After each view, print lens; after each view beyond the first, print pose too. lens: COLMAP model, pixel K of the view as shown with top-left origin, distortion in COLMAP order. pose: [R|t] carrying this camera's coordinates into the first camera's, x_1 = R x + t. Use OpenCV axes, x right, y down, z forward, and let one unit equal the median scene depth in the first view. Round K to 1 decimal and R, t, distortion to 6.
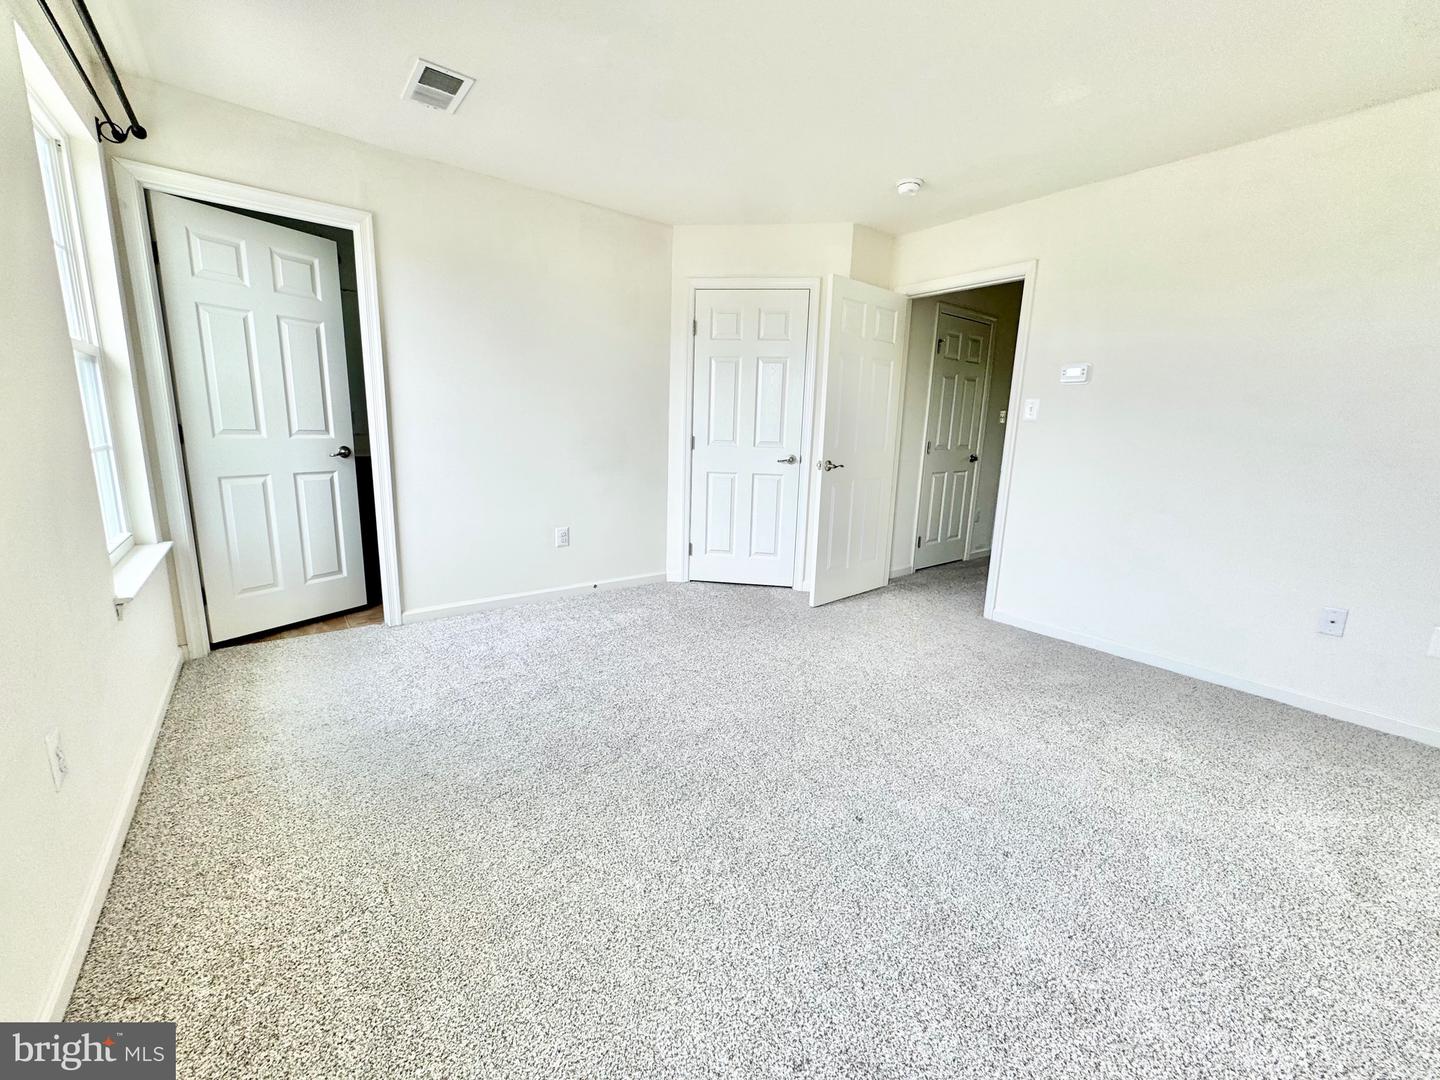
lens RADIAL K [[581.1, 0, 719.3], [0, 581.1, 539.7], [0, 0, 1]] dist [-0.002920, -0.000400]
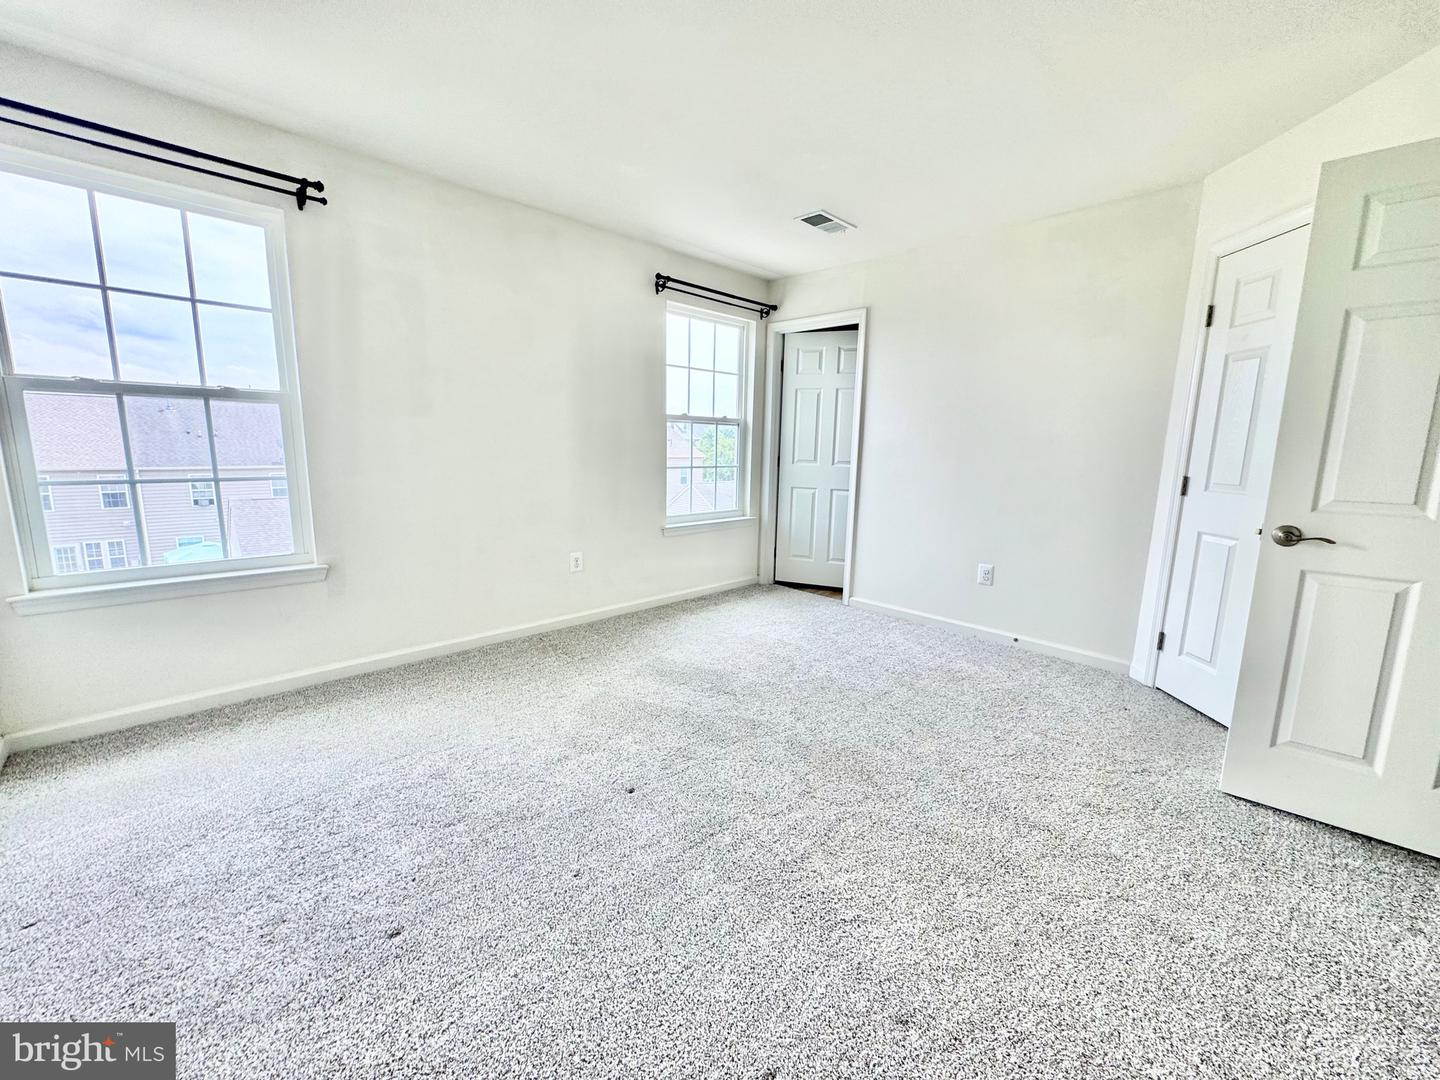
lens RADIAL K [[581.1, 0, 722.8], [0, 581.1, 541.9], [0, 0, 1]] dist [-0.002920, -0.000400]
pose [[0.107567, 0.139202, -0.984404, 0.622571], [-0.208635, 0.971262, 0.114546, -0.076933], [0.972060, 0.193060, 0.133518, 0.441524]]
